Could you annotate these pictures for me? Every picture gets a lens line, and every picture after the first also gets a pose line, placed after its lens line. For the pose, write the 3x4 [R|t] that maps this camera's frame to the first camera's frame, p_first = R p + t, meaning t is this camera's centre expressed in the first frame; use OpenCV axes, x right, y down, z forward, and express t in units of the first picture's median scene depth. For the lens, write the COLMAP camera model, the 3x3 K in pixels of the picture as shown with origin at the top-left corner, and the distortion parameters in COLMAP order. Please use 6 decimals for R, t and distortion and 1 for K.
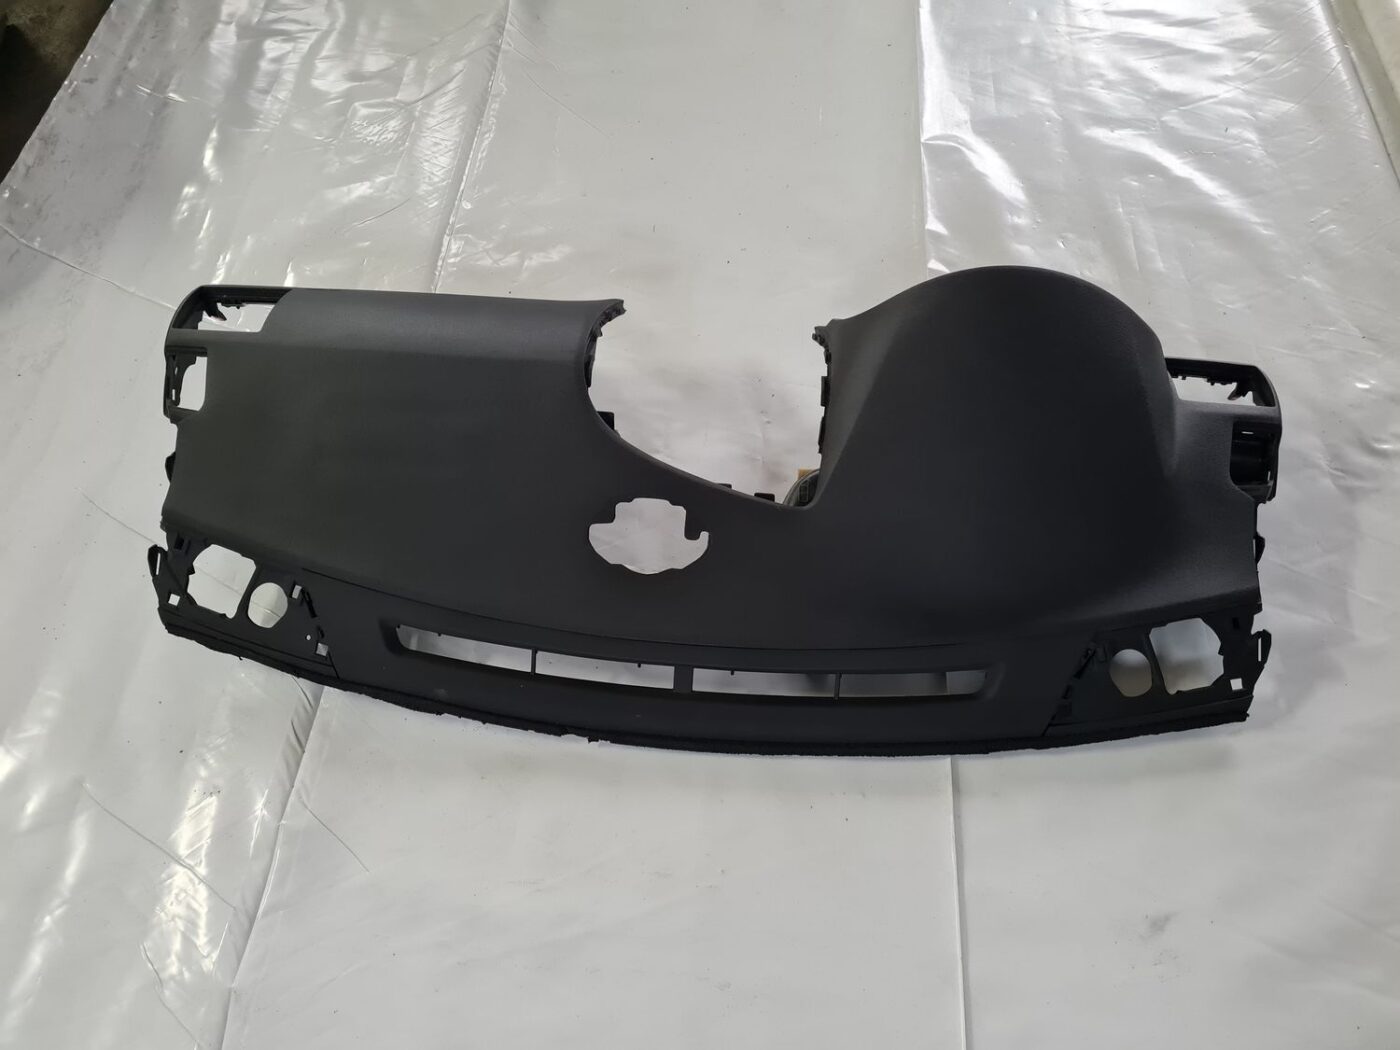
lens RADIAL K [[1050.5, 0, 700.0], [0, 1050.5, 525.0], [0, 0, 1]] dist [0.042399, -0.046499]
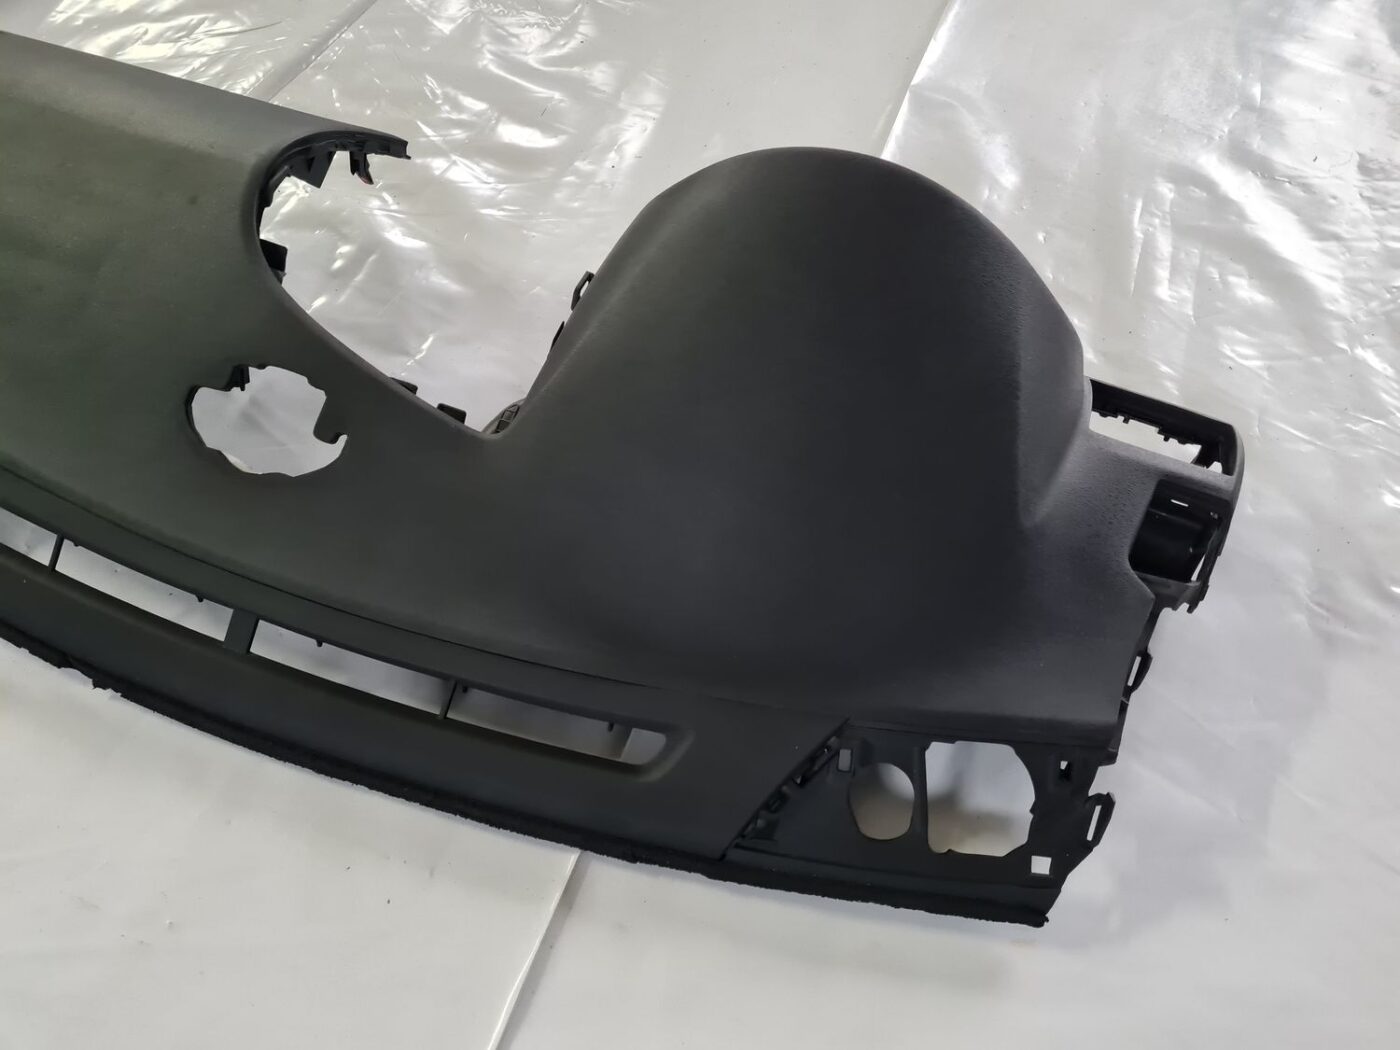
lens RADIAL K [[1092.4, 0, 700.0], [0, 1092.4, 525.0], [0, 0, 1]] dist [0.052048, -0.060993]
pose [[0.962787, 0.252943, -0.095190, 0.305373], [-0.259109, 0.964042, -0.059038, 0.044520], [0.076834, 0.081505, 0.993707, 0.304348]]
